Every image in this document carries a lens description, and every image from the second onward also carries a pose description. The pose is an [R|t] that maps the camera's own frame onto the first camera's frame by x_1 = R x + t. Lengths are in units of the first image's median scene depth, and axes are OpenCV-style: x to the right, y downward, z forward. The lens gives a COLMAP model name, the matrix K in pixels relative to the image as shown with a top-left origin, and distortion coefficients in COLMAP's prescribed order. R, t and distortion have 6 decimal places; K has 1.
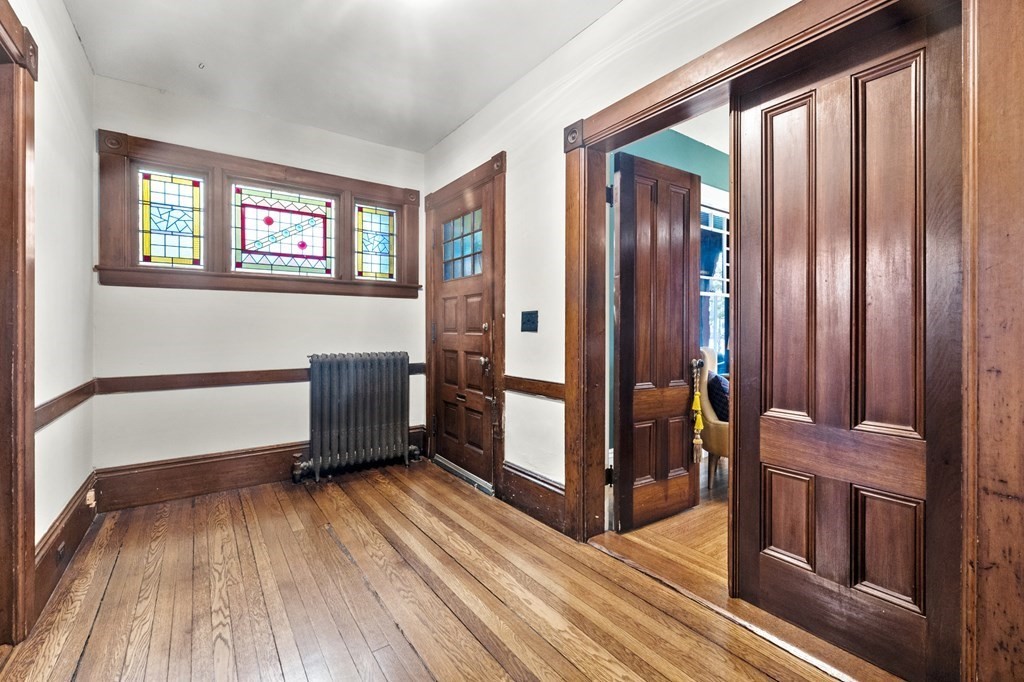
lens RADIAL K [[440.3, 0, 505.1], [0, 440.3, 332.6], [0, 0, 1]] dist [-0.003263, -0.000337]
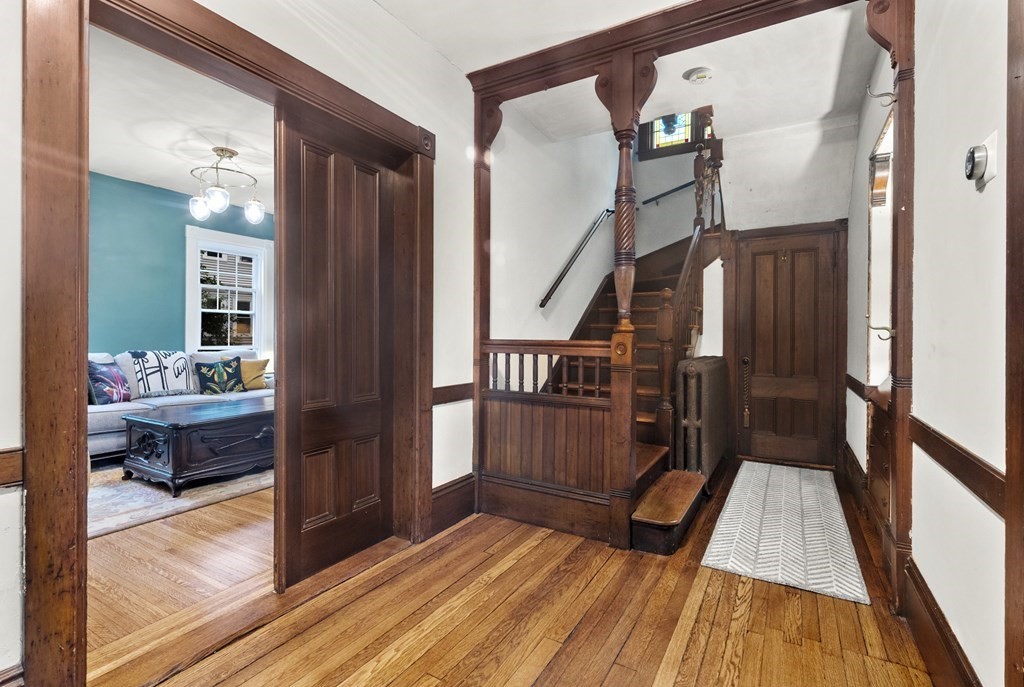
lens RADIAL K [[487.8, 0, 506.2], [0, 487.8, 337.7], [0, 0, 1]] dist [-0.006355, -0.000223]
pose [[-0.418498, -0.005081, 0.908203, -0.406363], [-0.000260, 0.999985, 0.005475, -0.004981], [-0.908217, 0.002056, -0.418493, 0.545181]]
